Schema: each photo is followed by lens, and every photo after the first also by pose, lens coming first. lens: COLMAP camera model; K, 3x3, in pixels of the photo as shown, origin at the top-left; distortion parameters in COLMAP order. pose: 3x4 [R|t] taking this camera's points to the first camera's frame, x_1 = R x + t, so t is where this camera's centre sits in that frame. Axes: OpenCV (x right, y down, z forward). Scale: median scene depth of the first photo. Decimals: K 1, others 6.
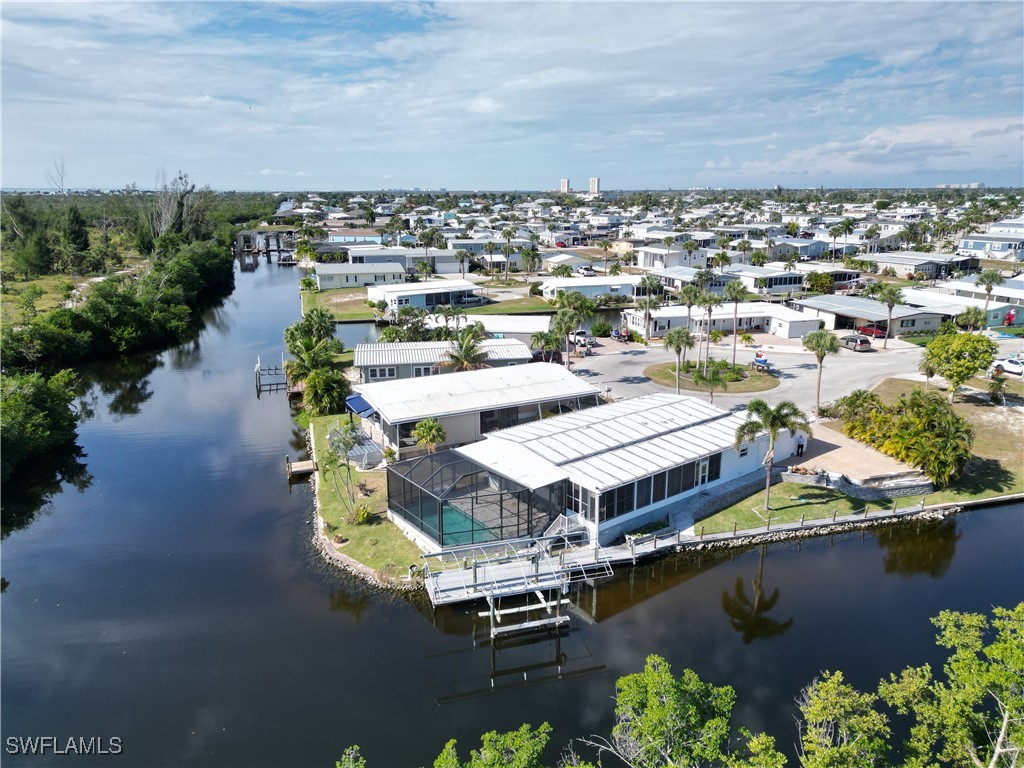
lens RADIAL K [[713.1, 0, 512.0], [0, 713.1, 384.0], [0, 0, 1]] dist [0.067748, -0.066694]
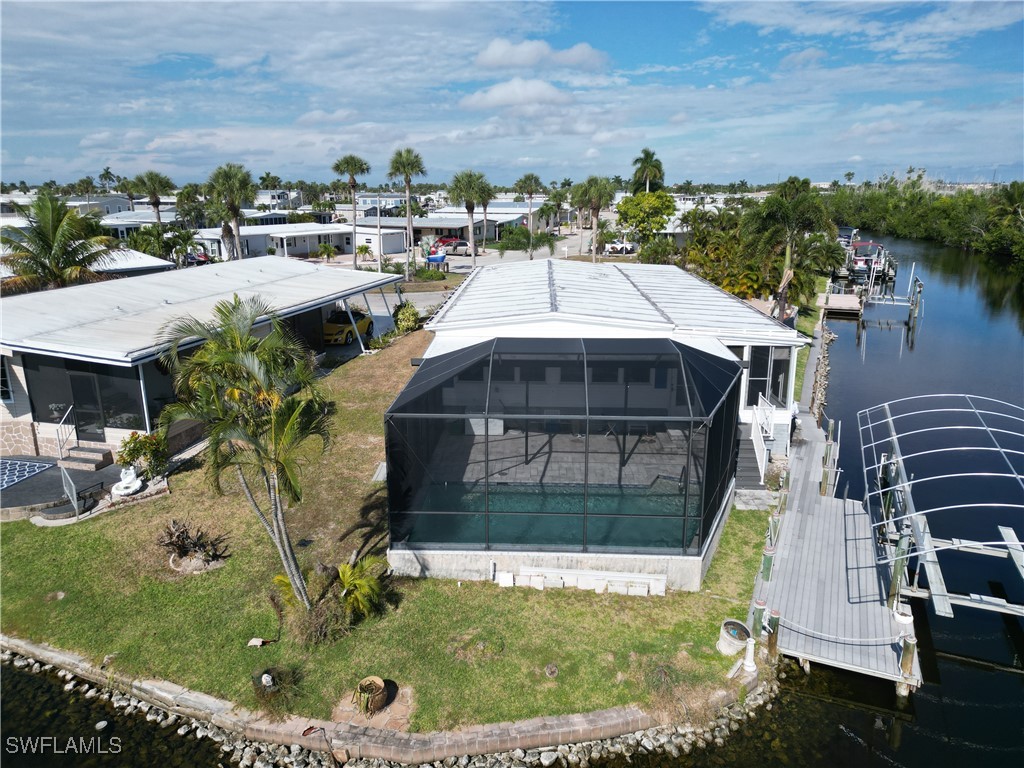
lens RADIAL K [[713.1, 0, 512.0], [0, 713.1, 384.0], [0, 0, 1]] dist [0.067748, -0.066694]
pose [[0.637022, -0.197140, 0.745211, -0.271577], [0.199085, 0.976022, 0.088017, 0.062076], [-0.744693, 0.092292, 0.660995, 0.545162]]
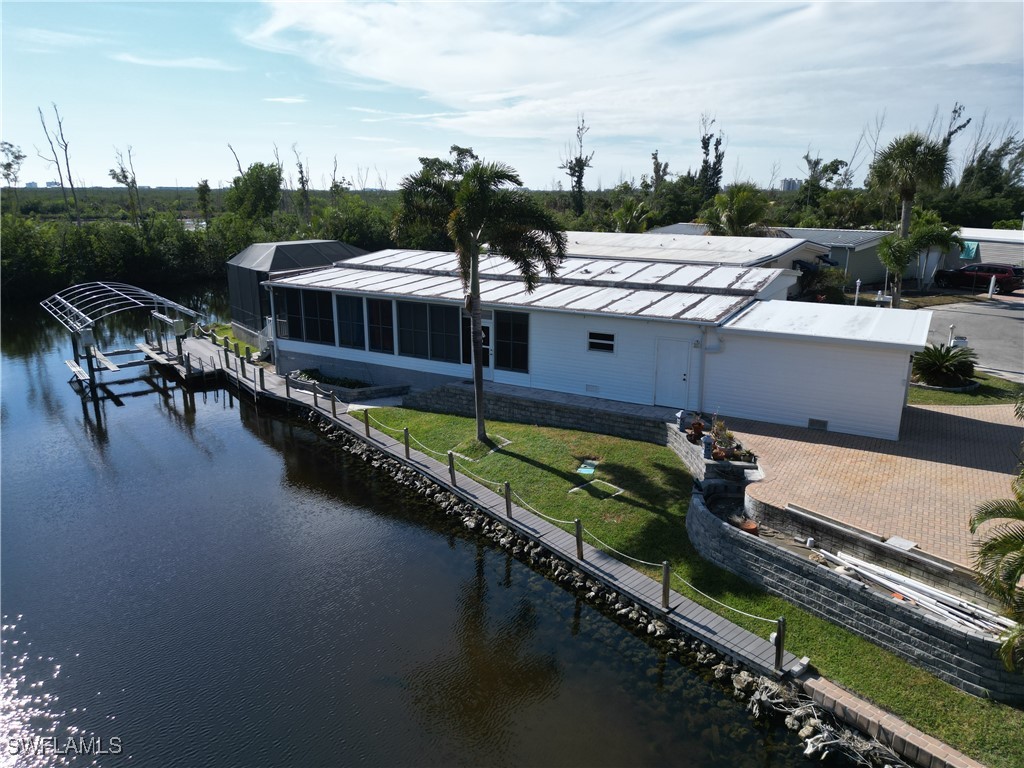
lens RADIAL K [[713.1, 0, 512.0], [0, 713.1, 384.0], [0, 0, 1]] dist [0.067748, -0.066694]
pose [[0.373669, 0.241441, -0.895588, 0.557357], [-0.242497, 0.957377, 0.156921, 0.052165], [0.895302, 0.158541, 0.416291, 0.624575]]
